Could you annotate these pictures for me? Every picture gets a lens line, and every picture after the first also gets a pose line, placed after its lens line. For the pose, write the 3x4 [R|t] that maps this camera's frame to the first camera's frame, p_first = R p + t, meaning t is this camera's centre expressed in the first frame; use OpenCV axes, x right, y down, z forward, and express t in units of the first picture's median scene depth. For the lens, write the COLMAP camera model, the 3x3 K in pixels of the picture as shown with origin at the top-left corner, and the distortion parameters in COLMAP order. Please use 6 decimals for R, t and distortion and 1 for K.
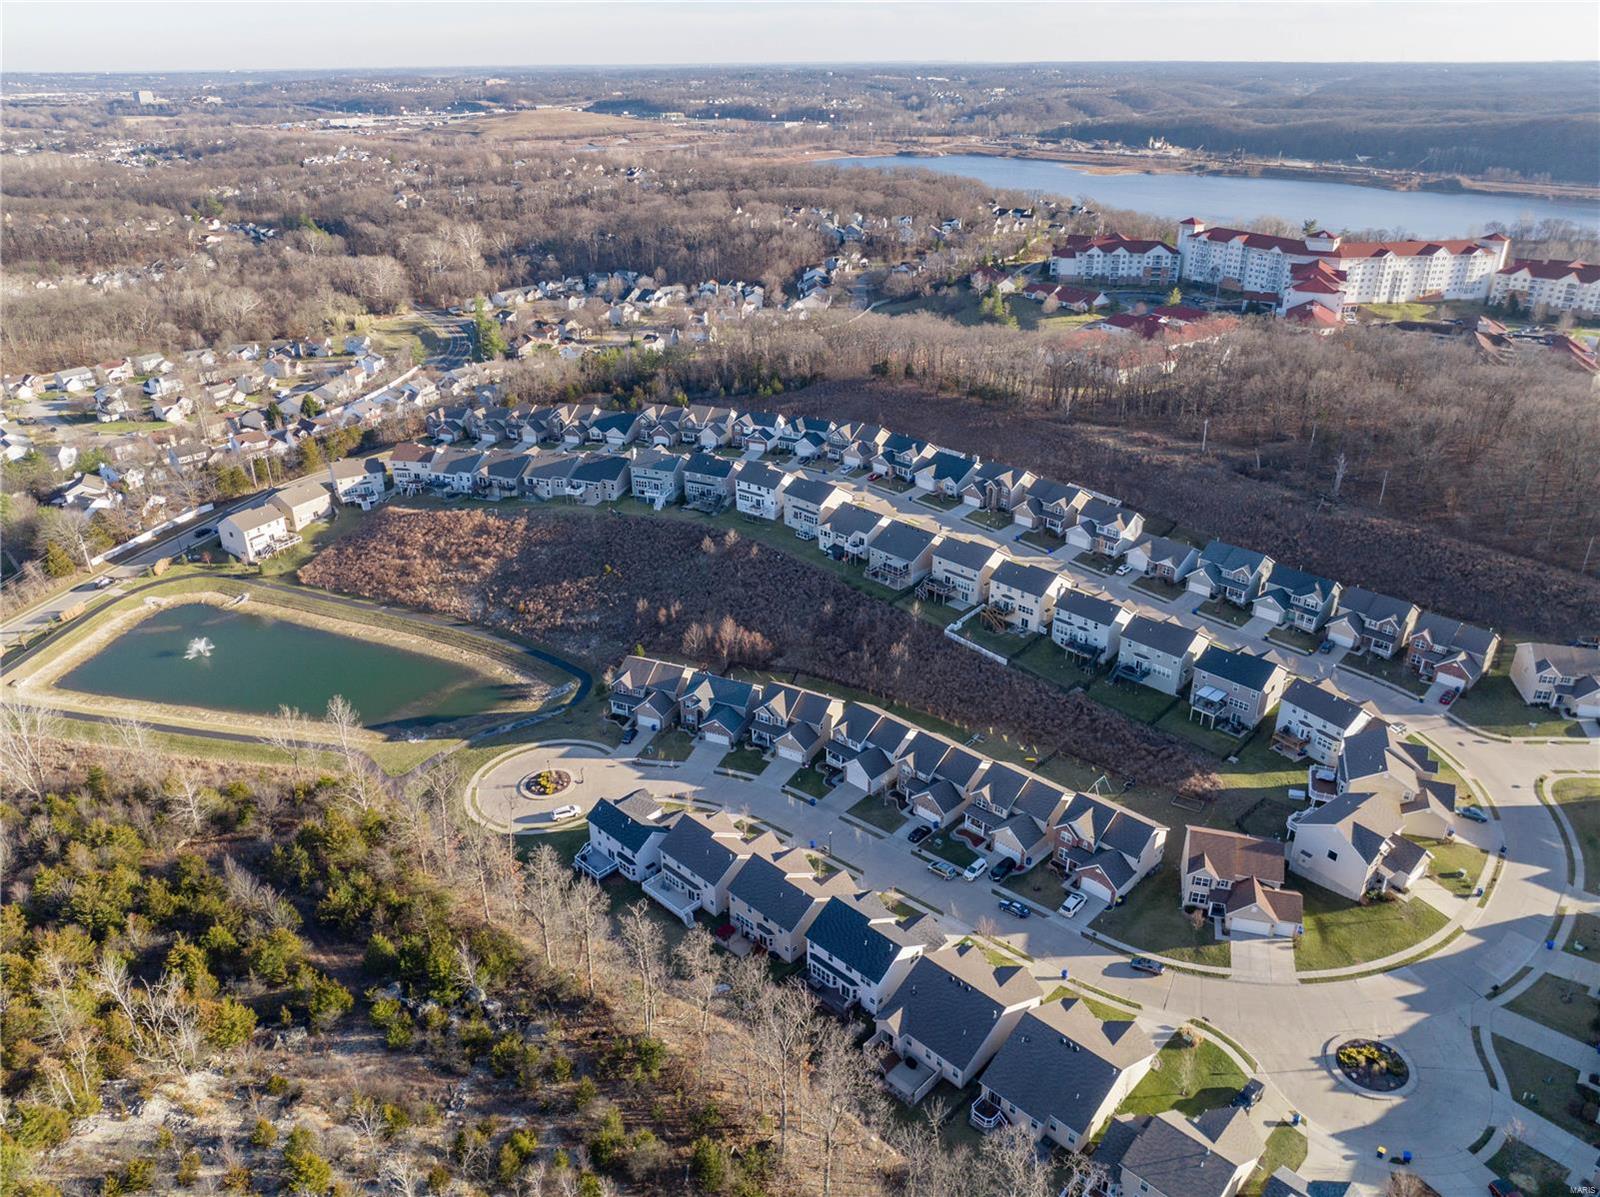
lens RADIAL K [[1125.6, 0, 793.8], [0, 1125.6, 601.4], [0, 0, 1]] dist [-0.035807, -0.001004]
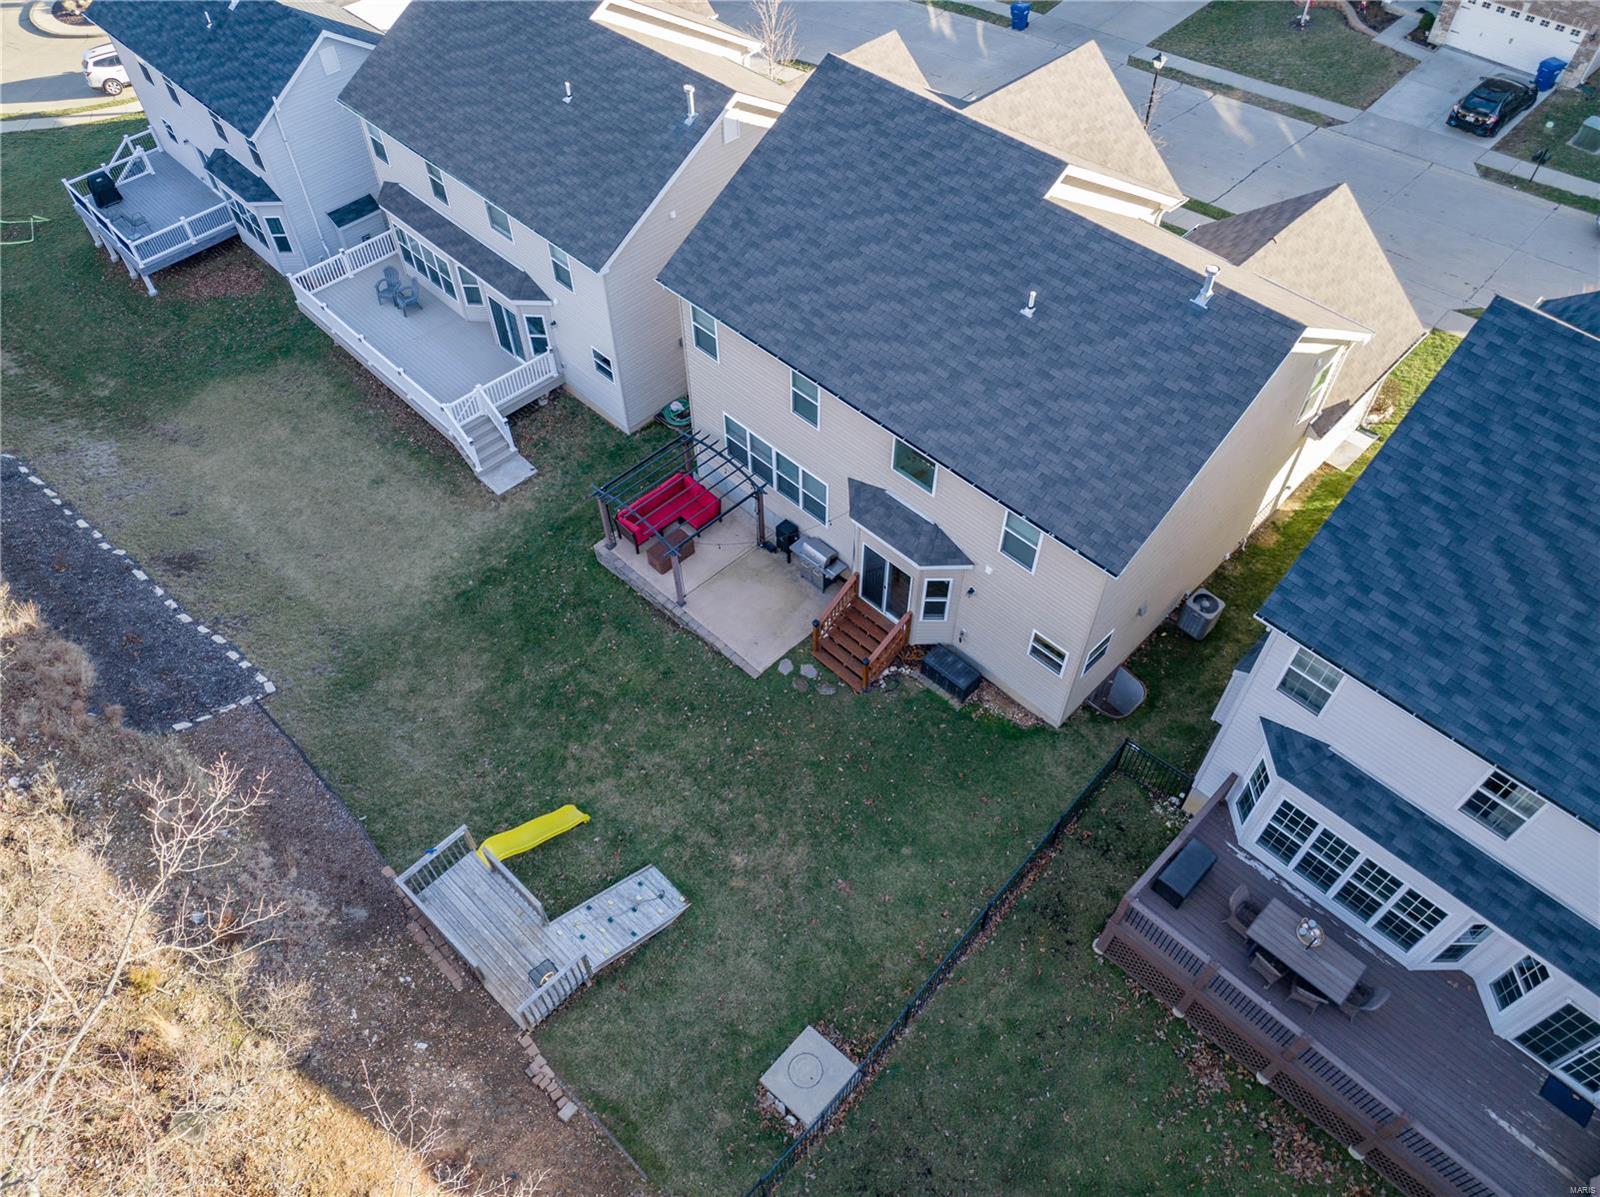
lens RADIAL K [[1125.6, 0, 793.8], [0, 1125.6, 601.4], [0, 0, 1]] dist [-0.035807, -0.001004]
pose [[0.999800, 0.012394, -0.015698, -0.022710], [-0.004457, 0.903188, 0.429223, 0.137972], [0.019498, -0.429067, 0.903062, 0.502342]]
